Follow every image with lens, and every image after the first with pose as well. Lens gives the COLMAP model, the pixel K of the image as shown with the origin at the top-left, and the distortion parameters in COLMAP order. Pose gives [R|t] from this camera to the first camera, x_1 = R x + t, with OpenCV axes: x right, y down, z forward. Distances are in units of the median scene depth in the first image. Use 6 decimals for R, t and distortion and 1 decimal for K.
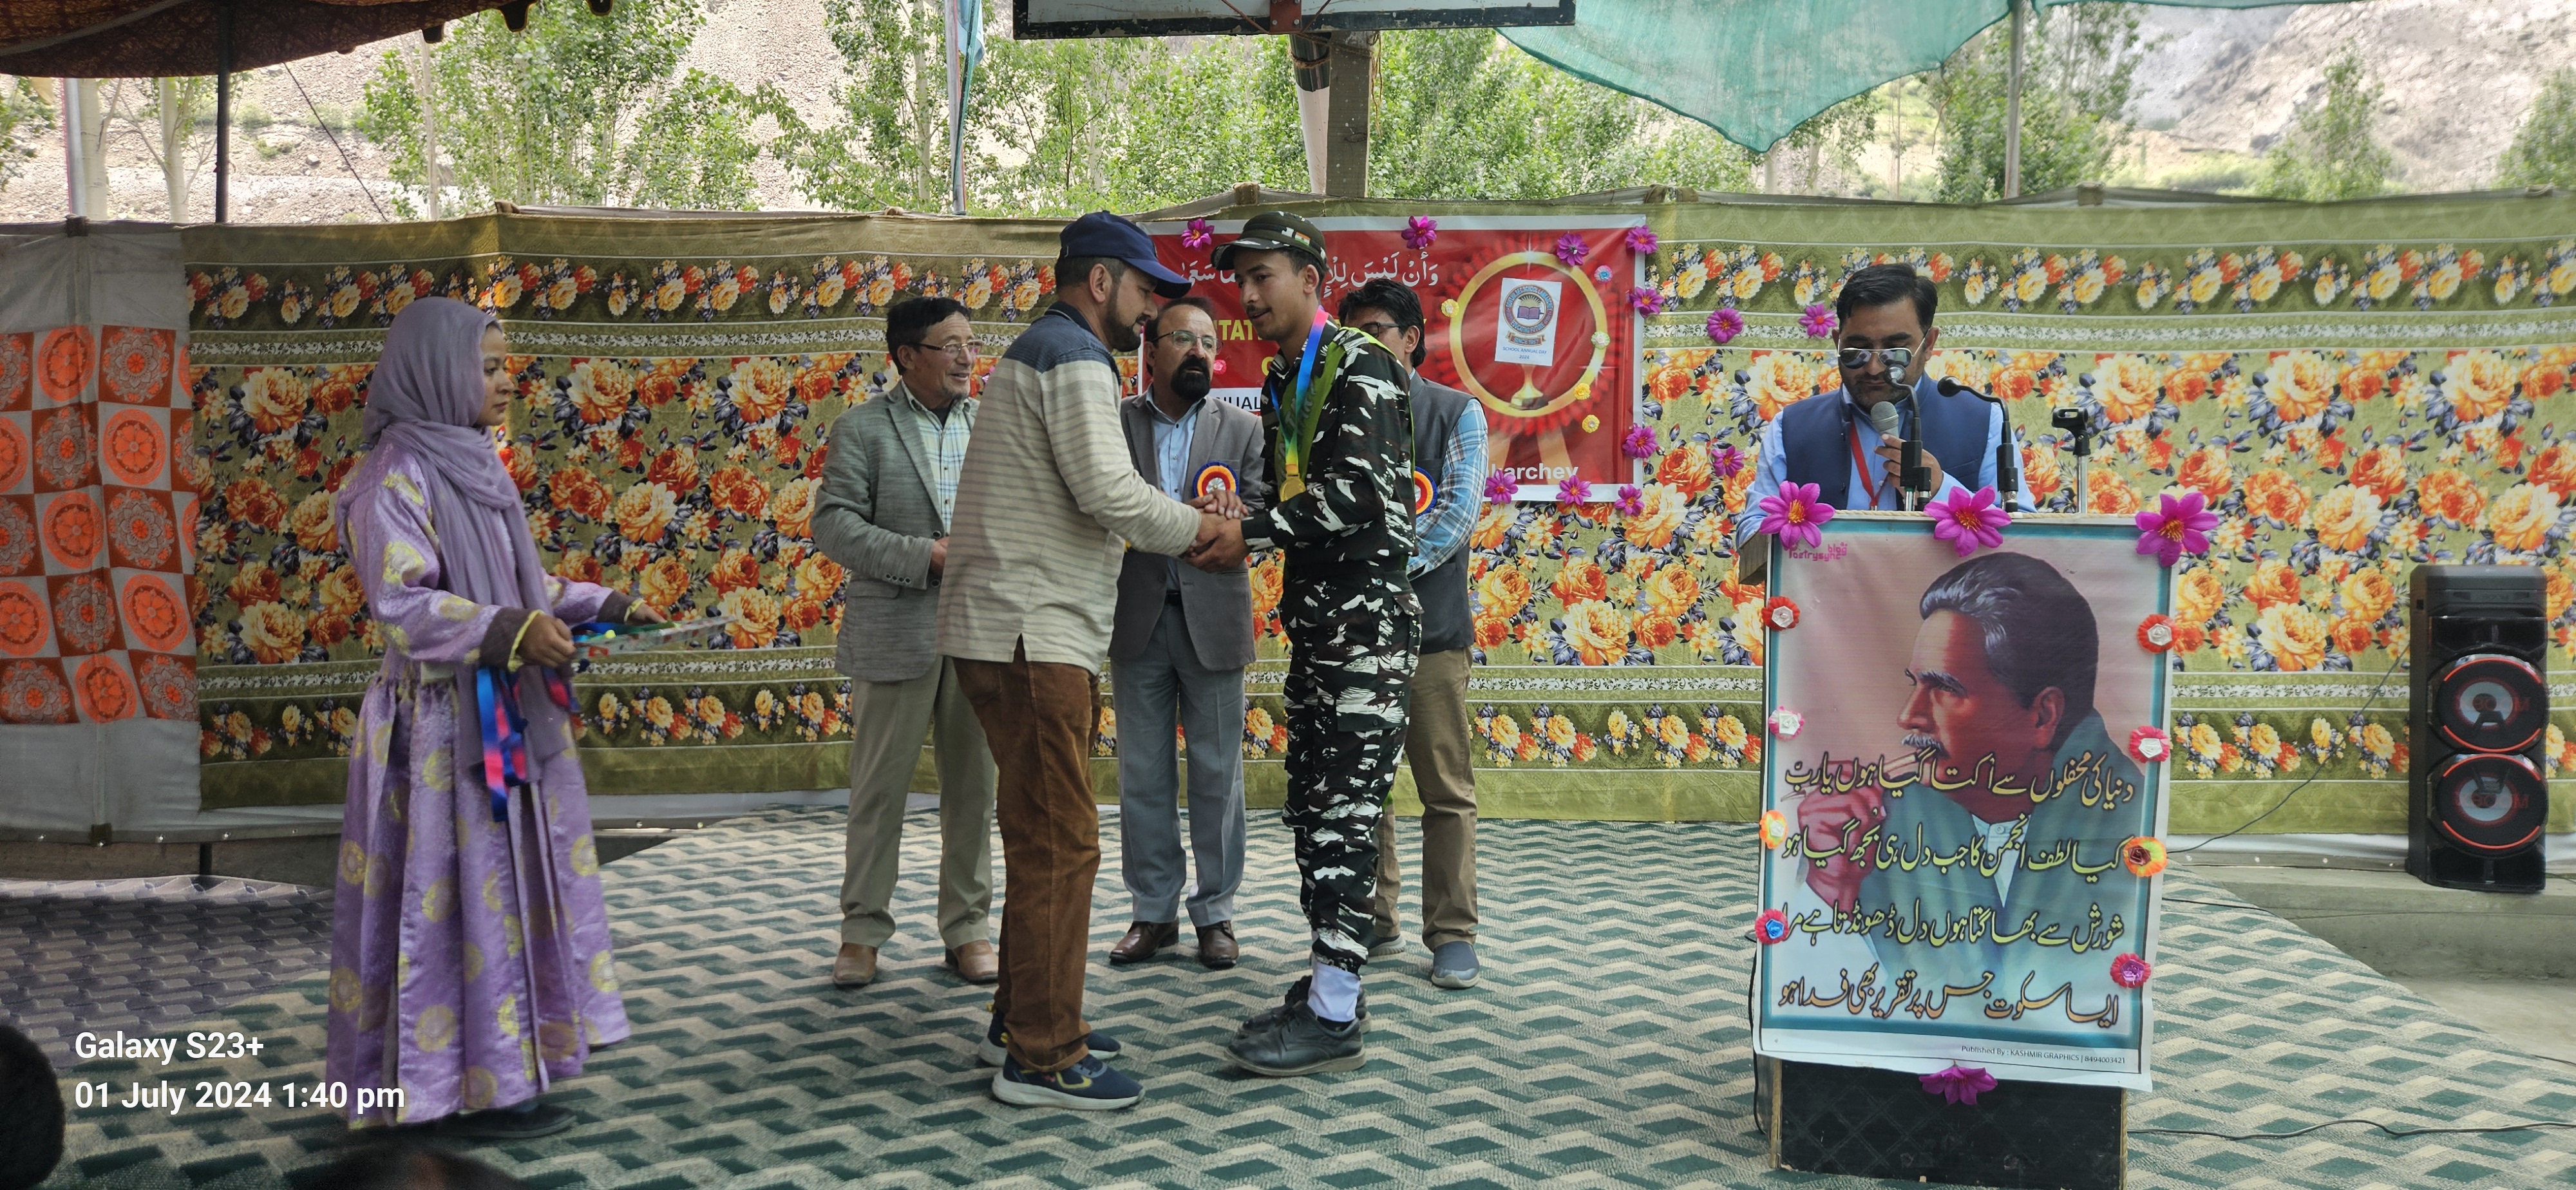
lens RADIAL K [[1716.0, 0, 1245.7], [0, 1716.0, 601.3], [0, 0, 1]] dist [0.071689, -0.068735]
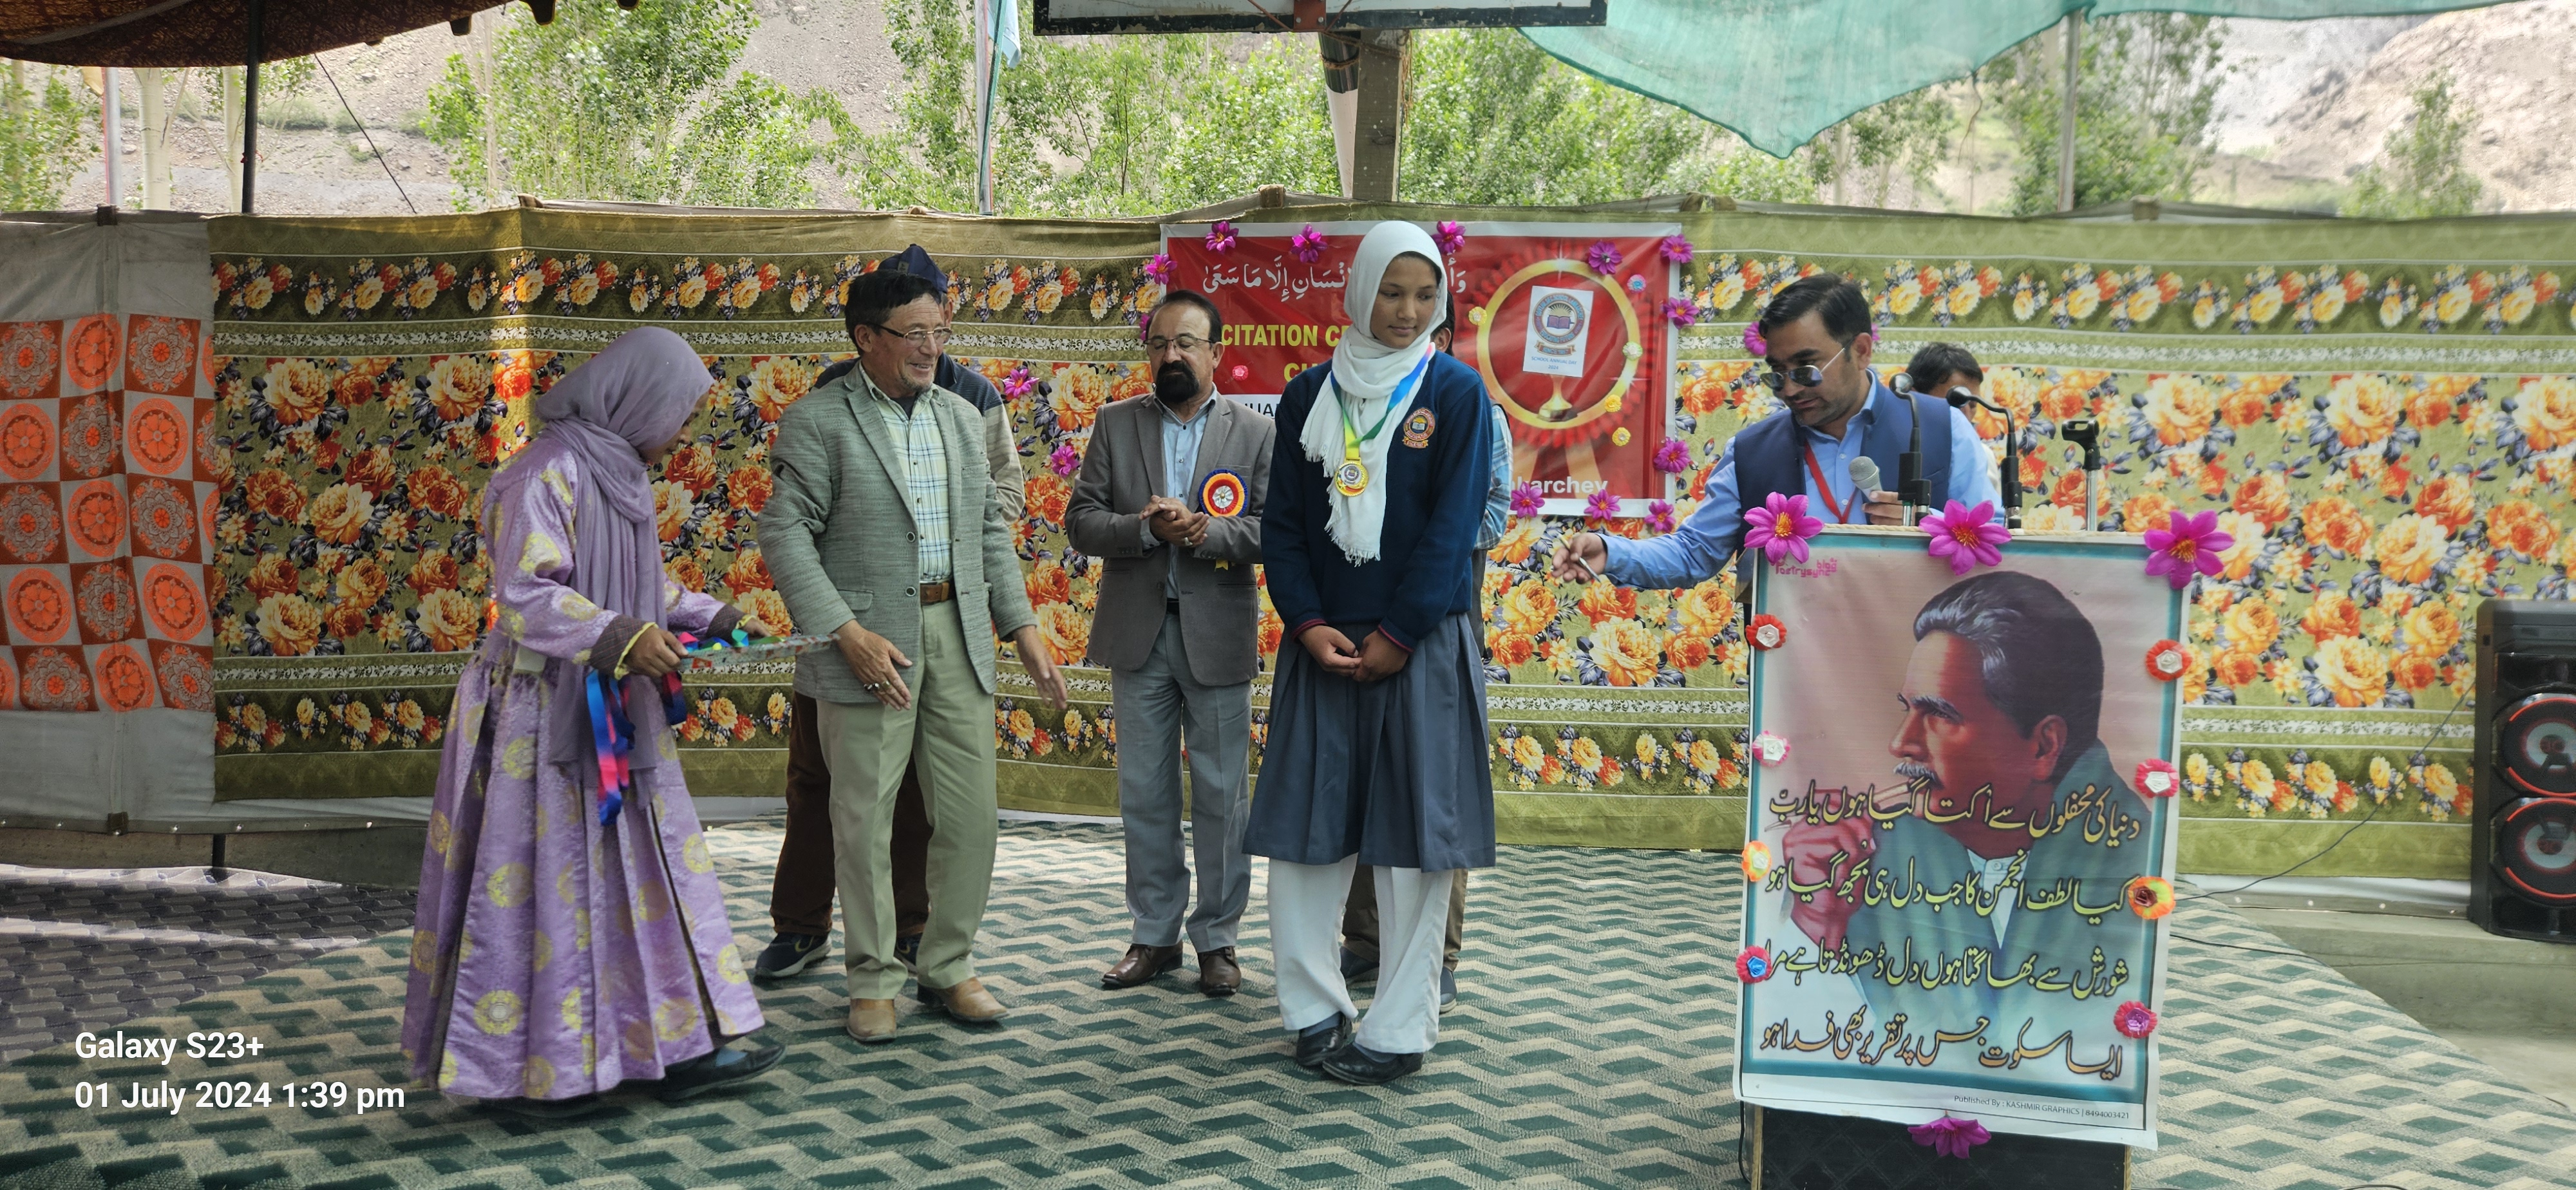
lens RADIAL K [[1716.0, 0, 1264.5], [0, 1716.0, 602.0], [0, 0, 1]] dist [0.071689, -0.068735]
pose [[0.999381, 0.019890, -0.029006, 0.029151], [-0.020129, 0.999766, -0.007969, 0.001842], [0.028841, 0.008547, 0.999547, 0.022176]]
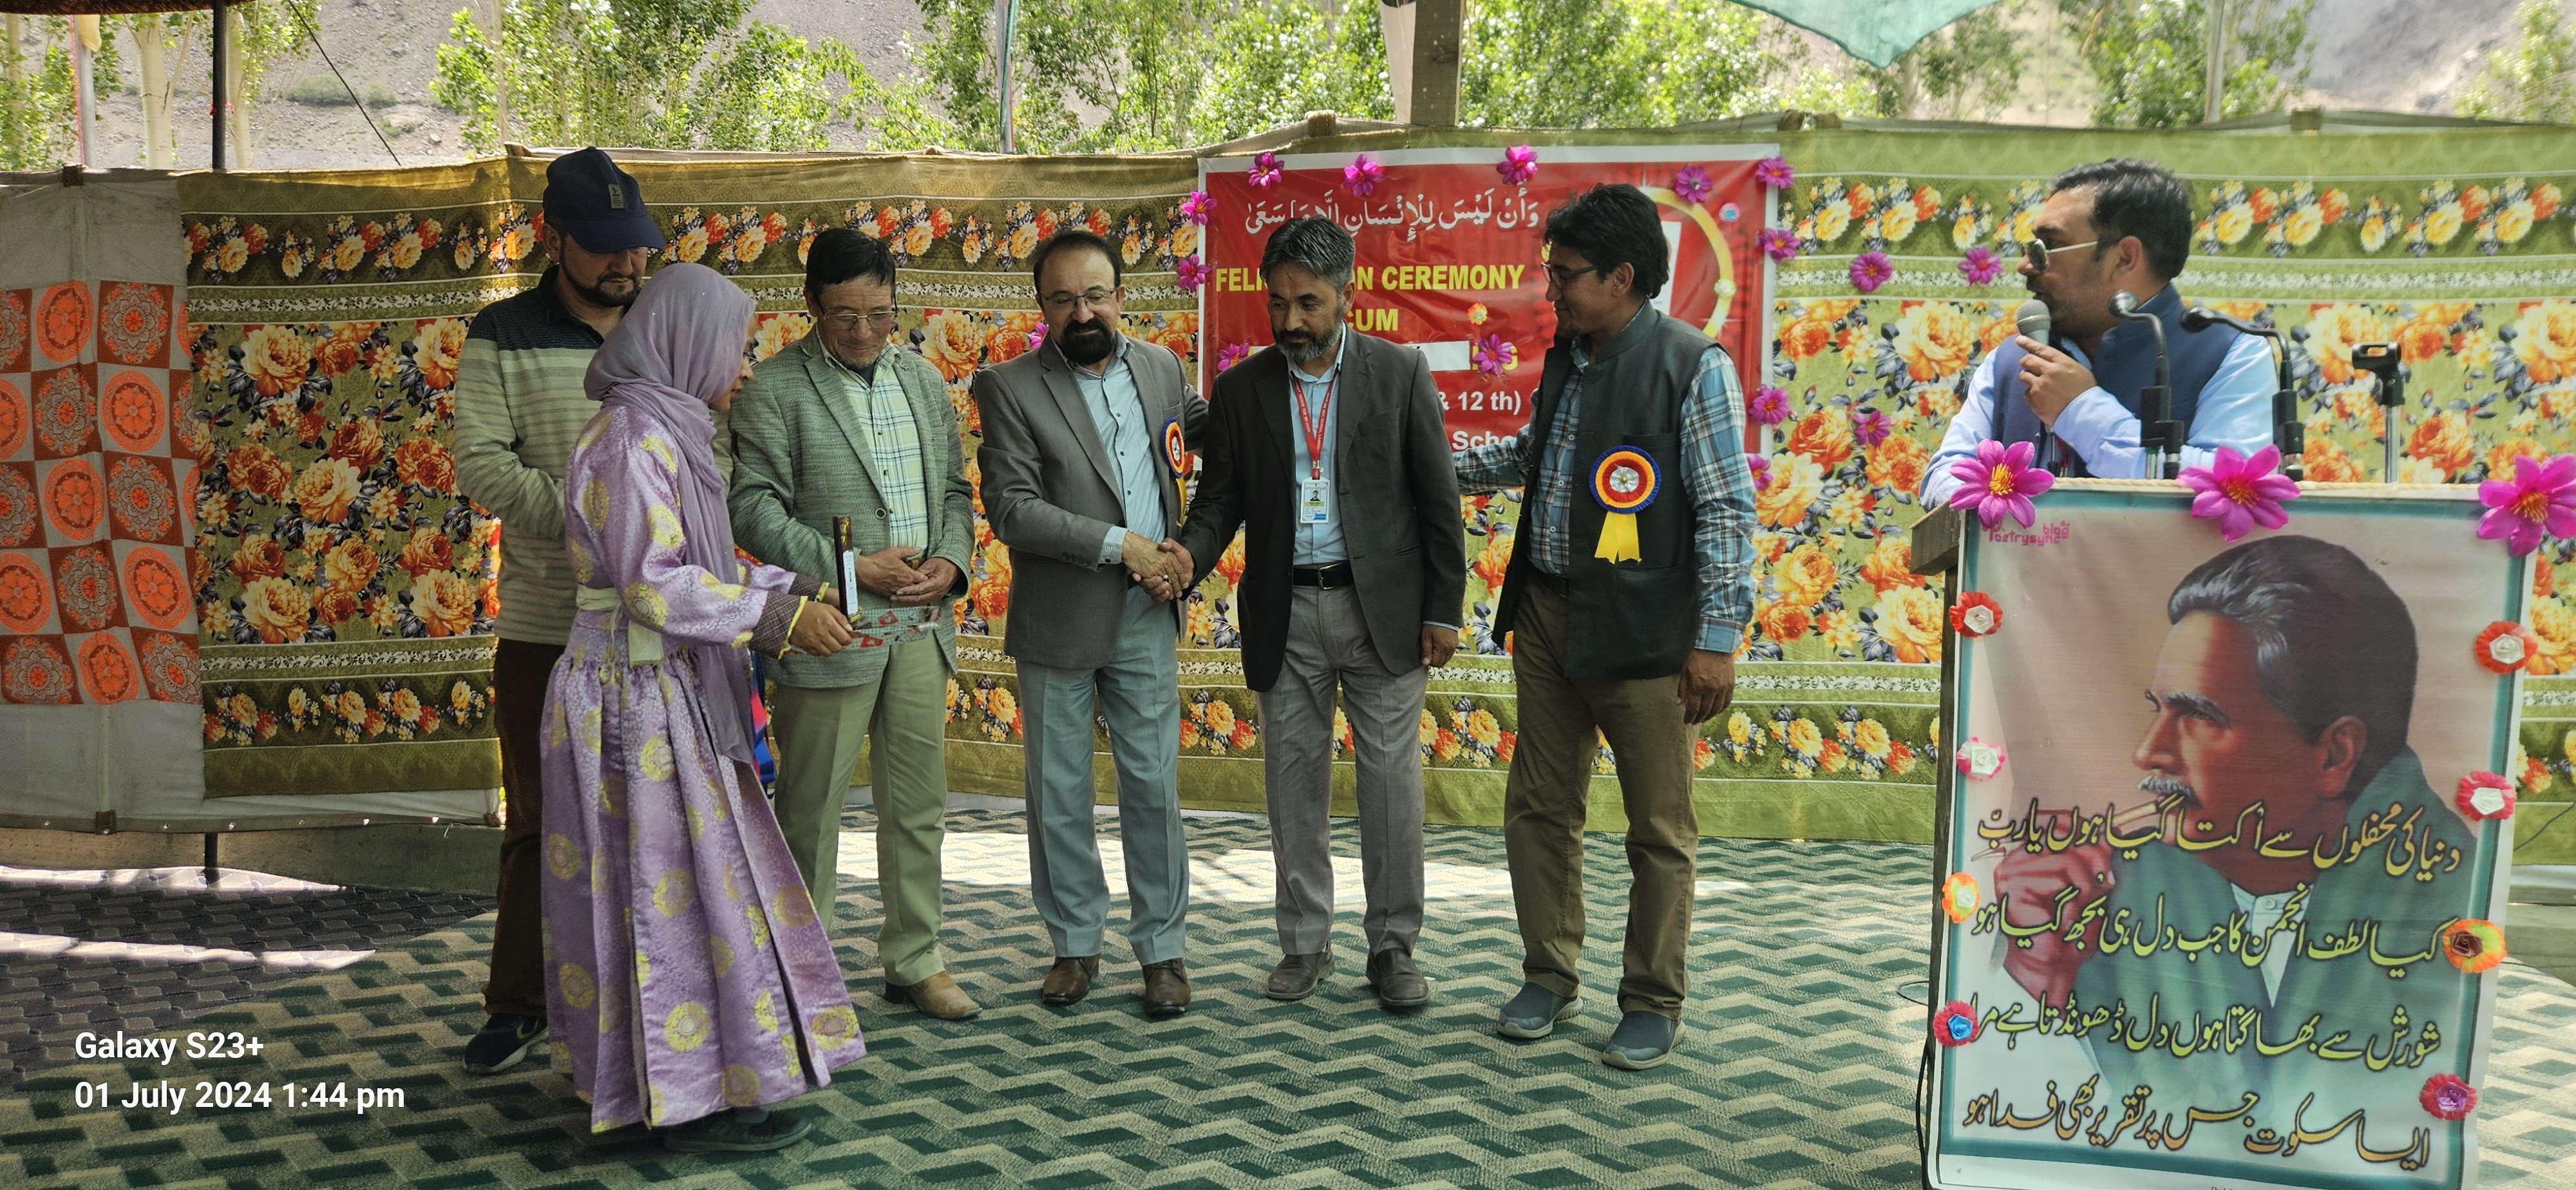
lens RADIAL K [[1716.0, 0, 1248.4], [0, 1716.0, 619.1], [0, 0, 1]] dist [0.071689, -0.068735]
pose [[0.998232, 0.008393, -0.058845, 0.017410], [-0.007025, 0.999701, 0.023421, -0.003007], [0.059024, -0.022966, 0.997992, 0.105933]]
